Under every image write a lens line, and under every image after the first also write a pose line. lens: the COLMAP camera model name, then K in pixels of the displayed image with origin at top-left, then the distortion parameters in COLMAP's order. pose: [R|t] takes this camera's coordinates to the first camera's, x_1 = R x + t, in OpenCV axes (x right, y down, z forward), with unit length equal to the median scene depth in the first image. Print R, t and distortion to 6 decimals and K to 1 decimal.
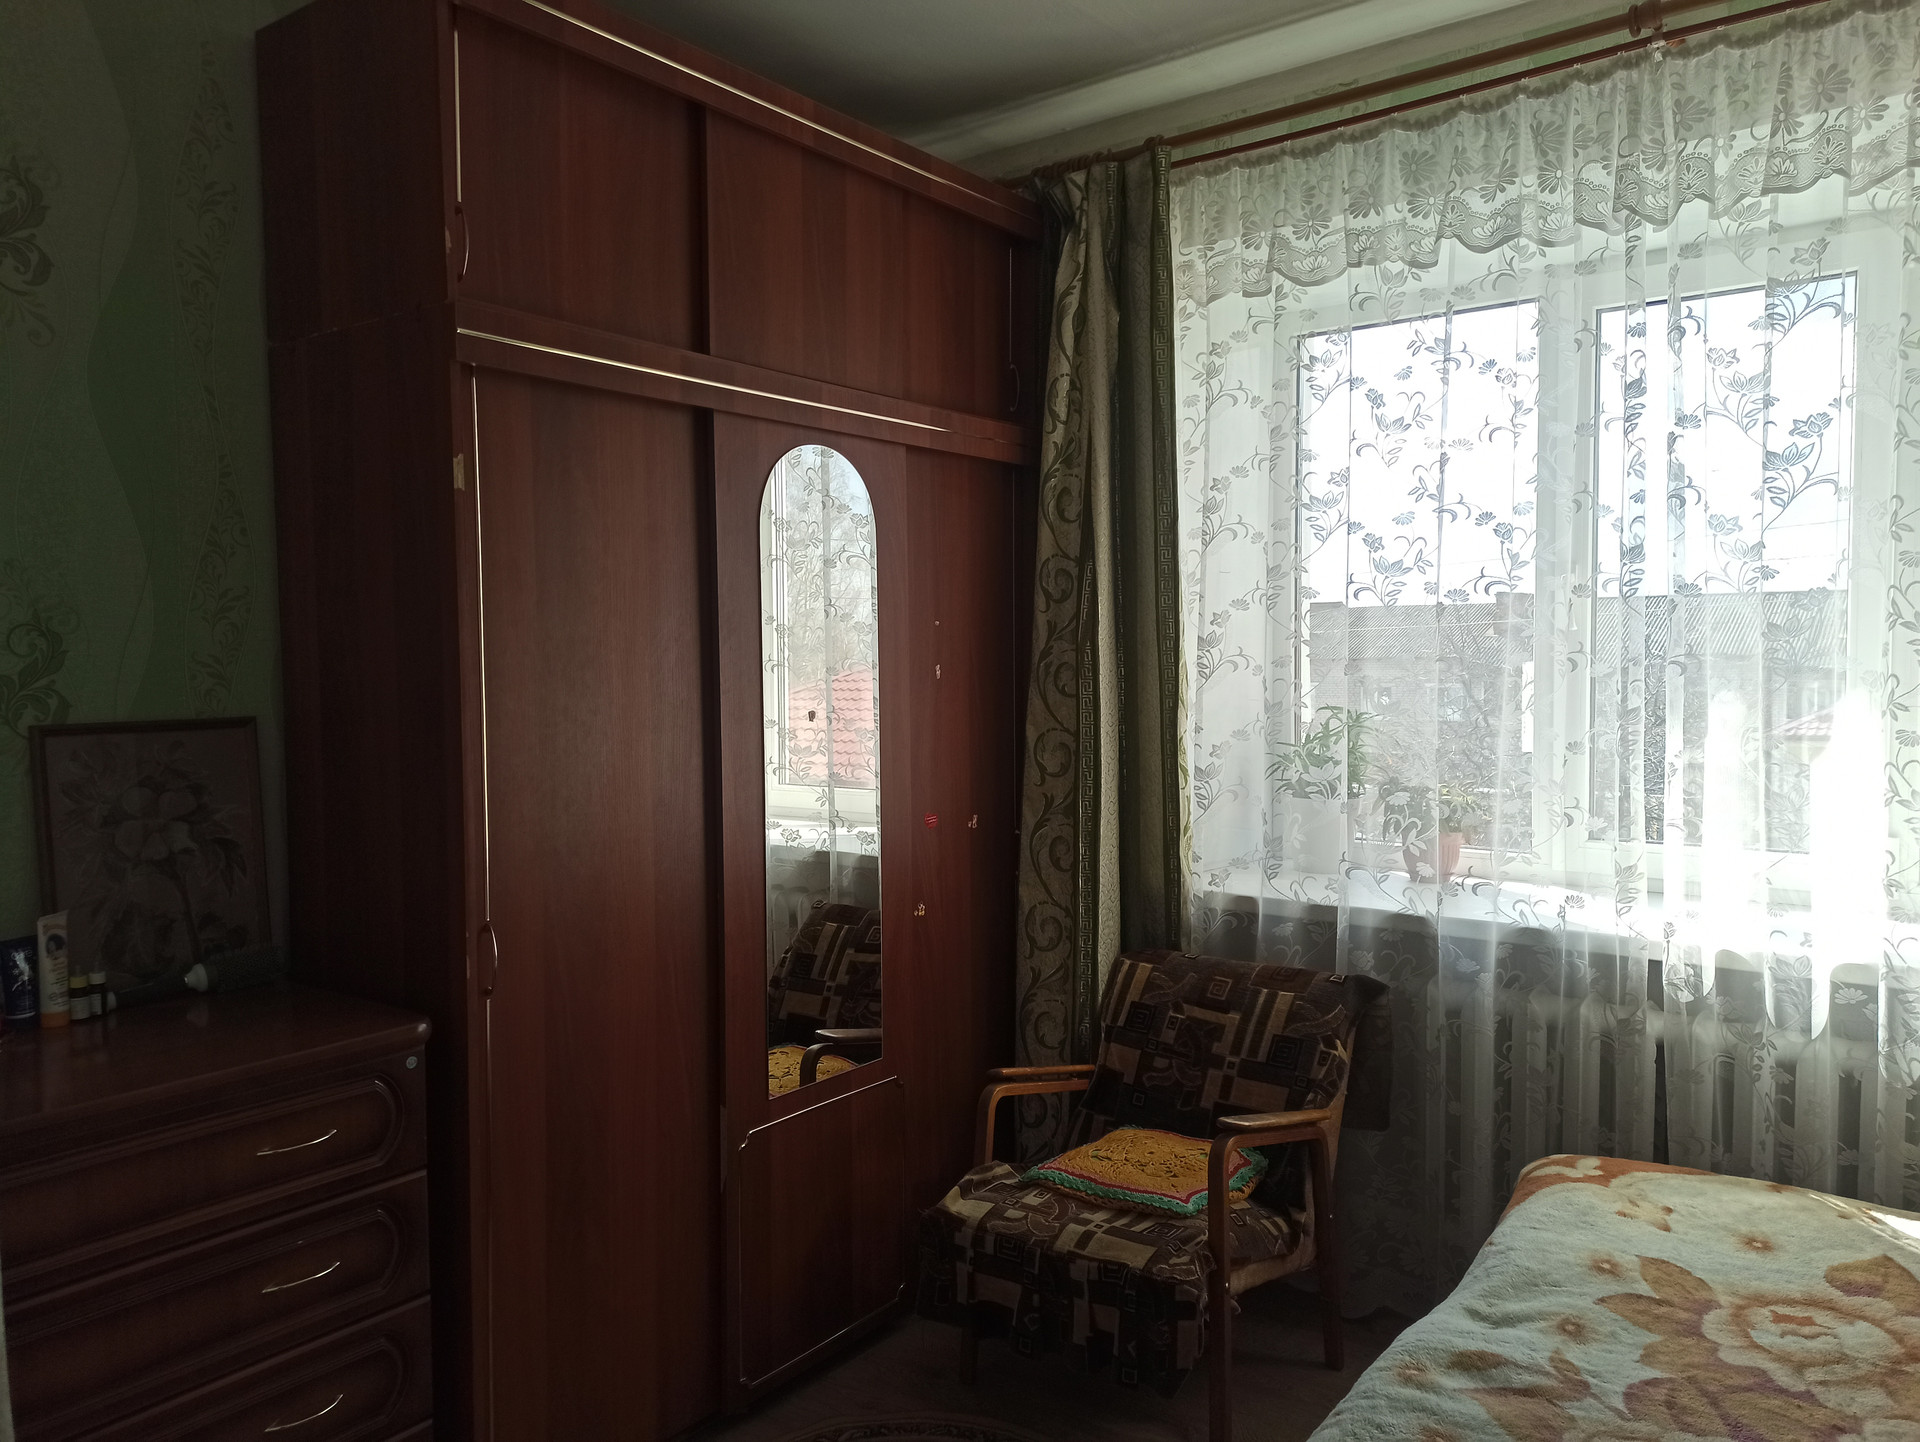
lens RADIAL K [[1425.2, 0, 968.7], [0, 1425.2, 713.8], [0, 0, 1]] dist [0.049342, -0.008279]
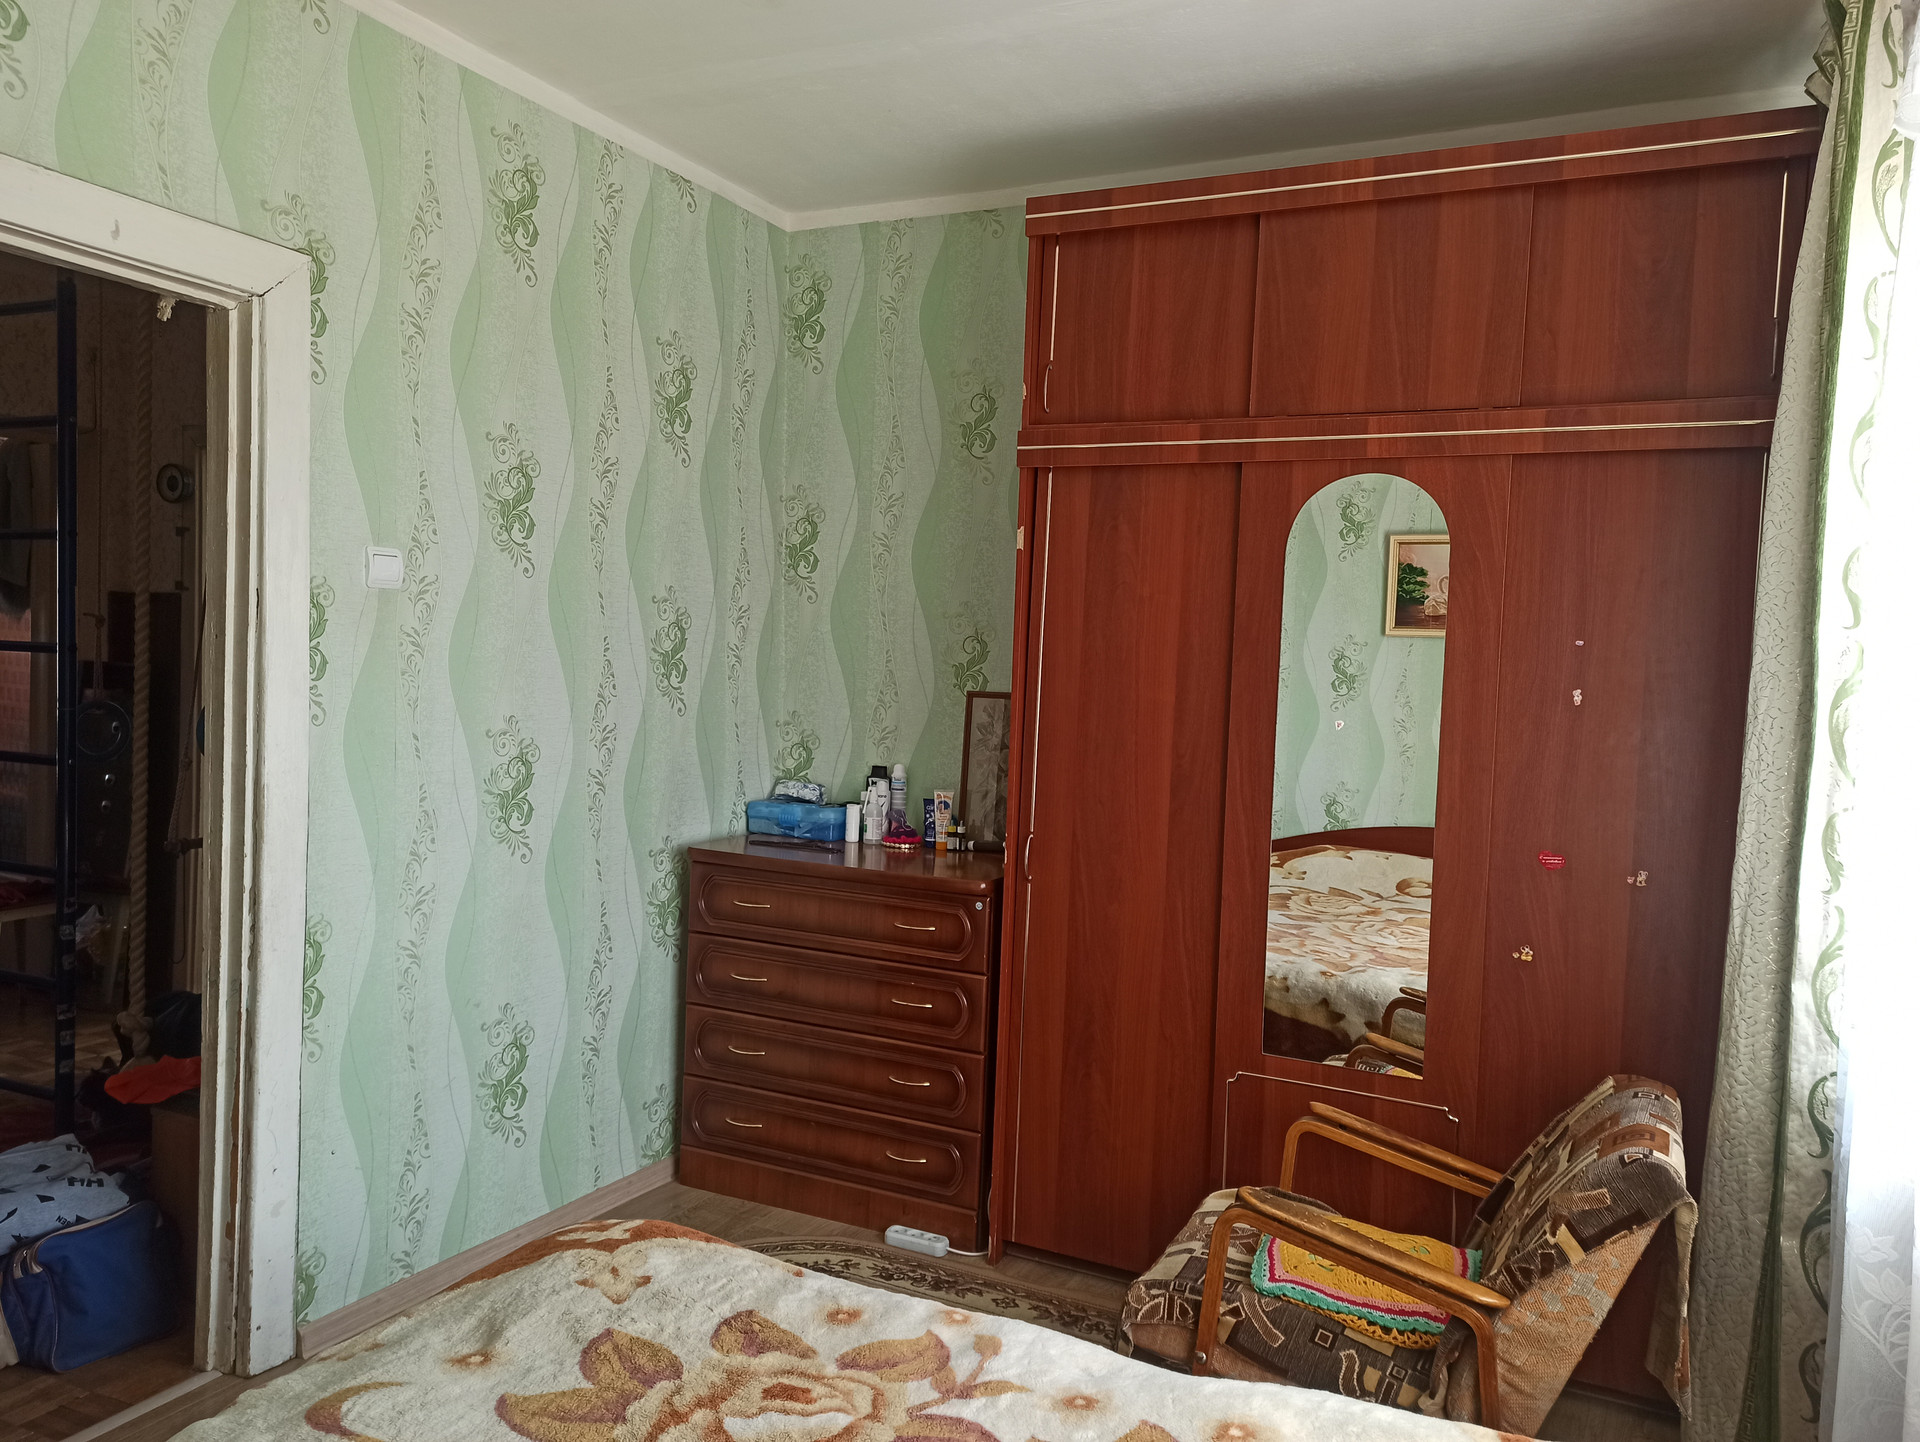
lens RADIAL K [[1425.2, 0, 968.7], [0, 1425.2, 713.8], [0, 0, 1]] dist [0.049342, -0.008279]
pose [[0.180054, 0.050551, -0.982357, 1.181021], [-0.084807, 0.995758, 0.035697, -0.028441], [0.979994, 0.076884, 0.183577, 0.683611]]
